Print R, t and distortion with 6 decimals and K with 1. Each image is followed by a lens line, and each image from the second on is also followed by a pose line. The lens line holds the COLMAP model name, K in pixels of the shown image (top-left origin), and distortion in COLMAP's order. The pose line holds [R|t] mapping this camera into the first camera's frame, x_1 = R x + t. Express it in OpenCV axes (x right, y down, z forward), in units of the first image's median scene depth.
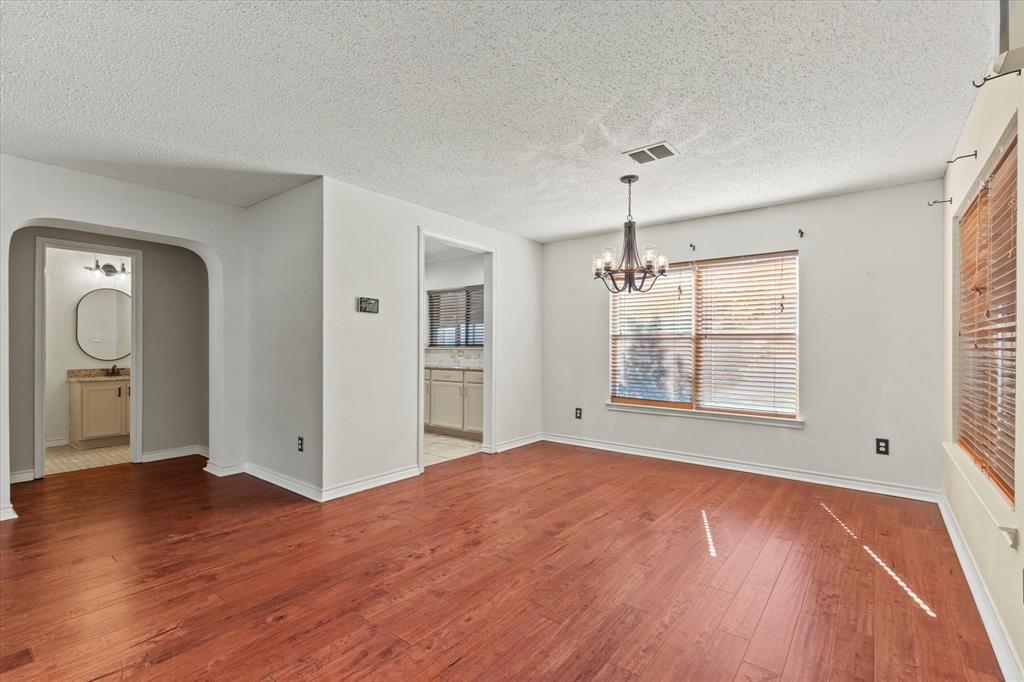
lens RADIAL K [[464.4, 0, 509.9], [0, 464.4, 346.0], [0, 0, 1]] dist [0.011018, -0.000433]
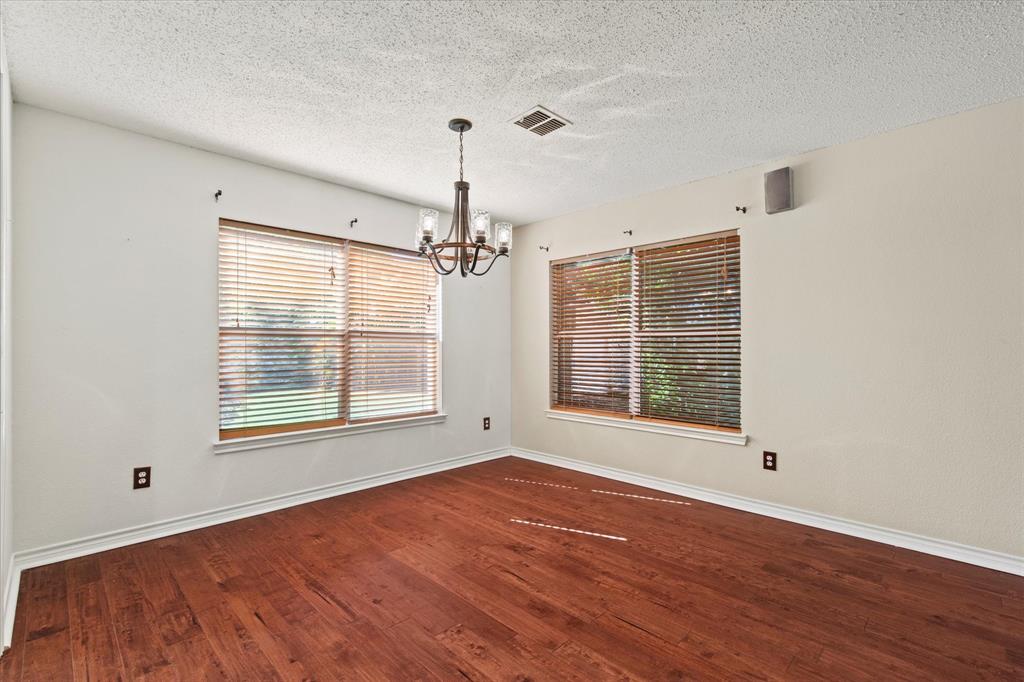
lens RADIAL K [[462.0, 0, 511.7], [0, 462.0, 342.7], [0, 0, 1]] dist [0.010038, -0.000372]
pose [[0.116796, 0.006159, 0.993137, -0.415054], [0.001481, 0.999979, -0.006375, 0.000769], [-0.993155, 0.002216, 0.116784, 0.713090]]
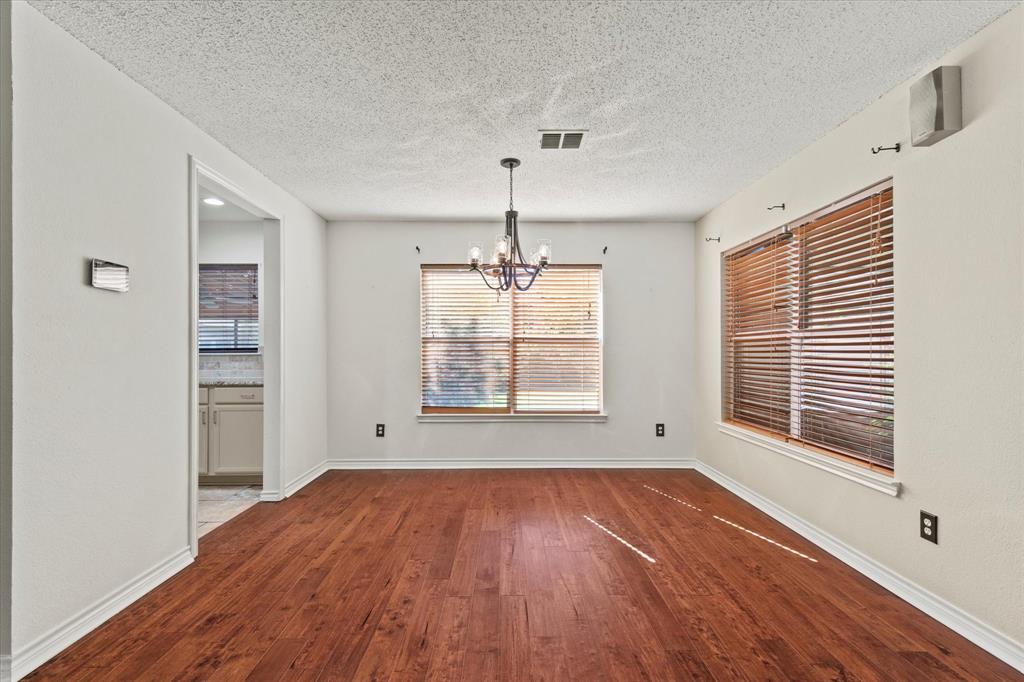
lens RADIAL K [[464.4, 0, 509.9], [0, 464.4, 346.0], [0, 0, 1]] dist [0.011018, -0.000433]
pose [[0.776887, 0.003113, 0.629633, -0.264614], [0.003547, 0.999950, -0.009320, 0.001602], [-0.629630, 0.009474, 0.776837, 0.264531]]
